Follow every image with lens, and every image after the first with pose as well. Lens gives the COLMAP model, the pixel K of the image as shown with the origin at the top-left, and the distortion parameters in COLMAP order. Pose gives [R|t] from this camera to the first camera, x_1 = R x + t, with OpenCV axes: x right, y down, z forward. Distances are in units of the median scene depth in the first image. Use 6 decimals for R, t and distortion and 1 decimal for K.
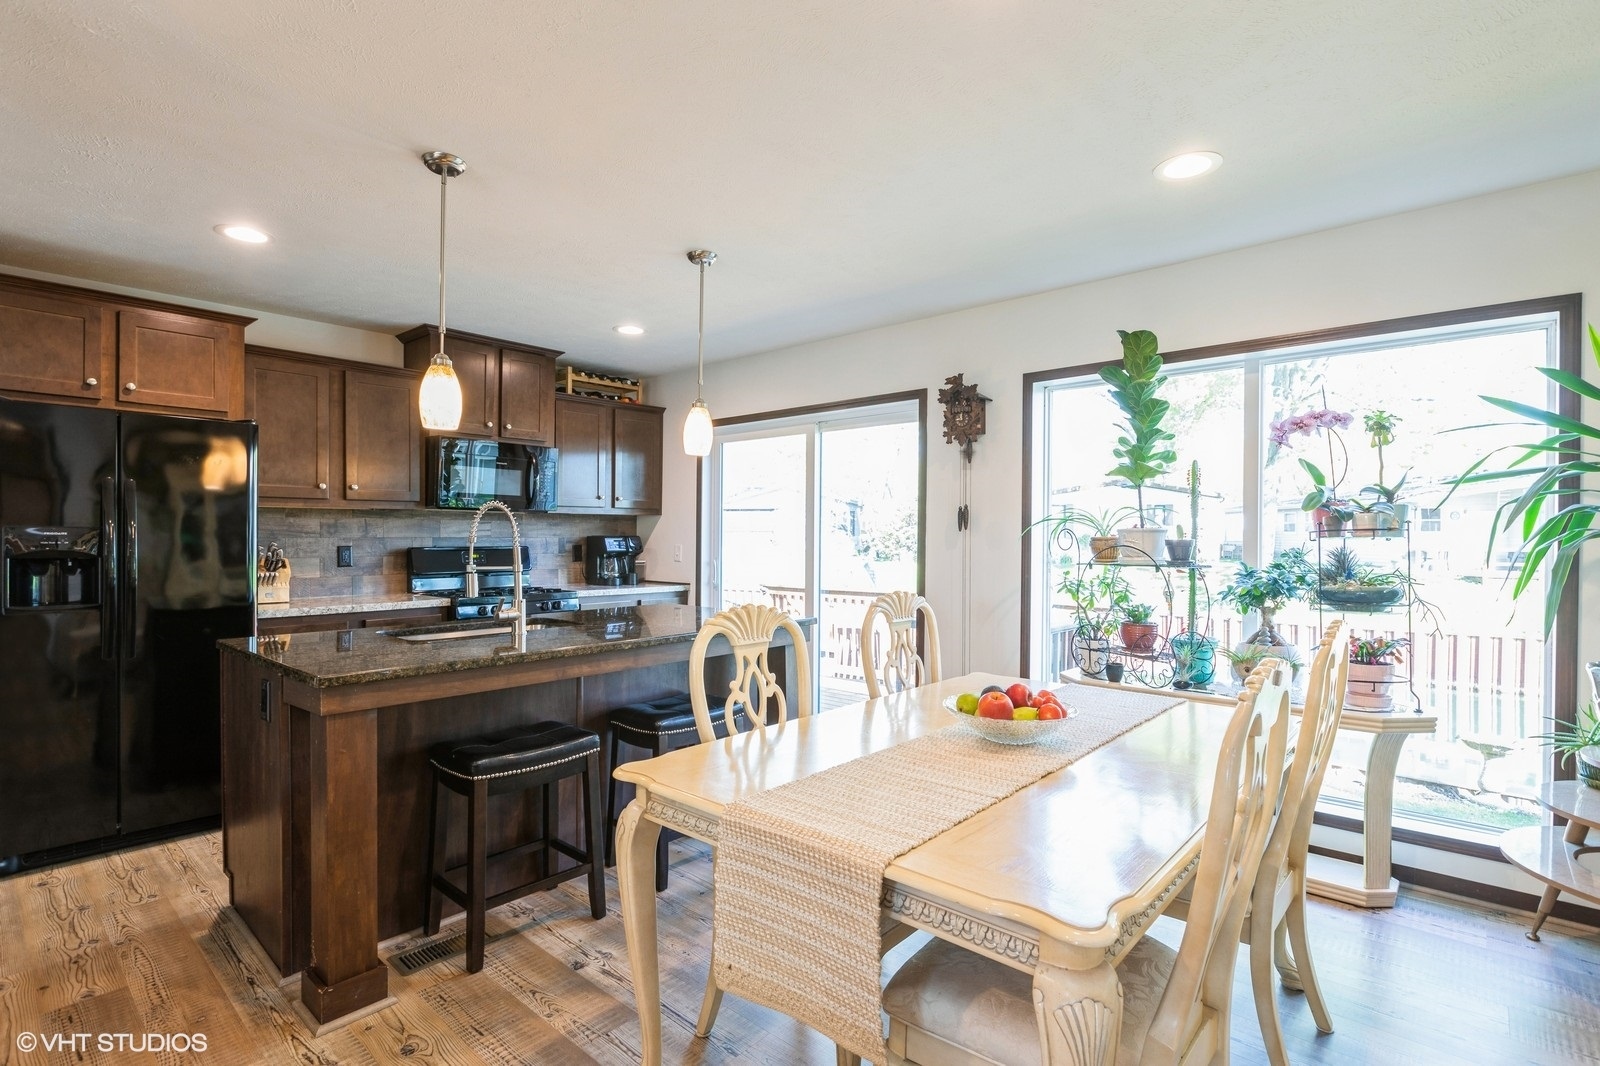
lens RADIAL K [[764.7, 0, 800.0], [0, 764.7, 533.0], [0, 0, 1]] dist [-0.000382, -0.000045]
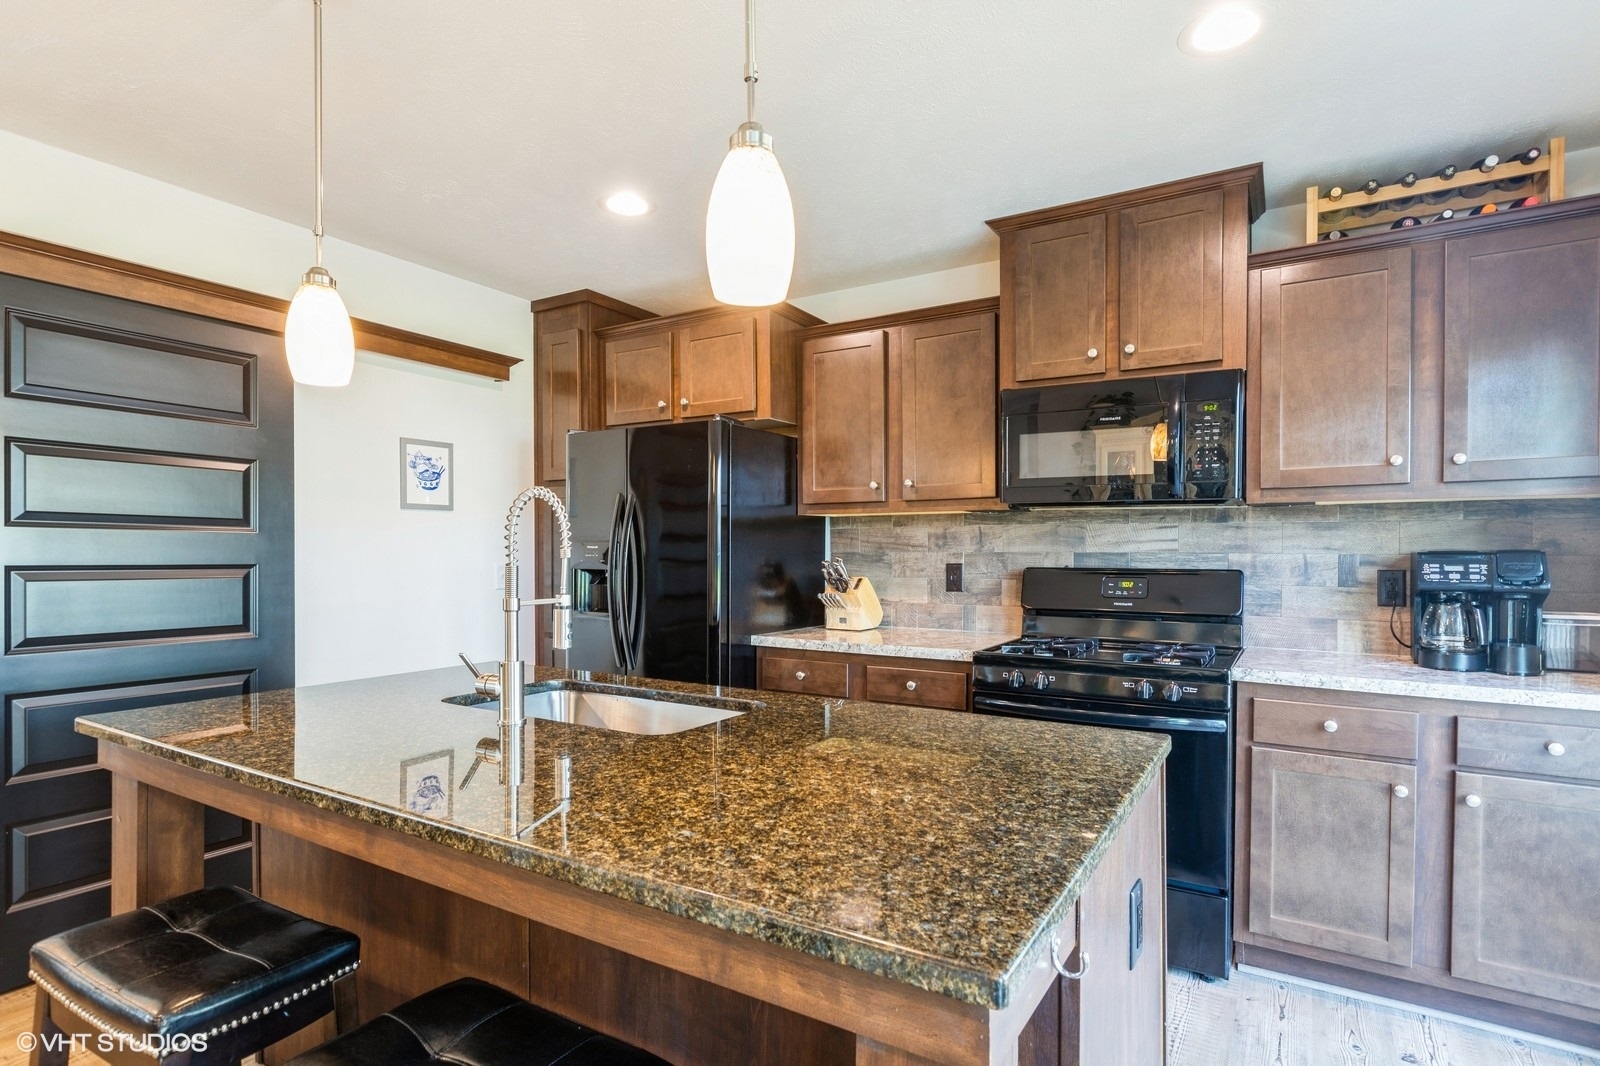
lens RADIAL K [[822.3, 0, 801.4], [0, 822.3, 556.6], [0, 0, 1]] dist [-0.000091, -0.000089]
pose [[0.175098, 0.002451, -0.984548, 0.165225], [-0.001266, 0.999997, 0.002264, 0.008671], [0.984550, 0.000850, 0.175101, 0.715541]]
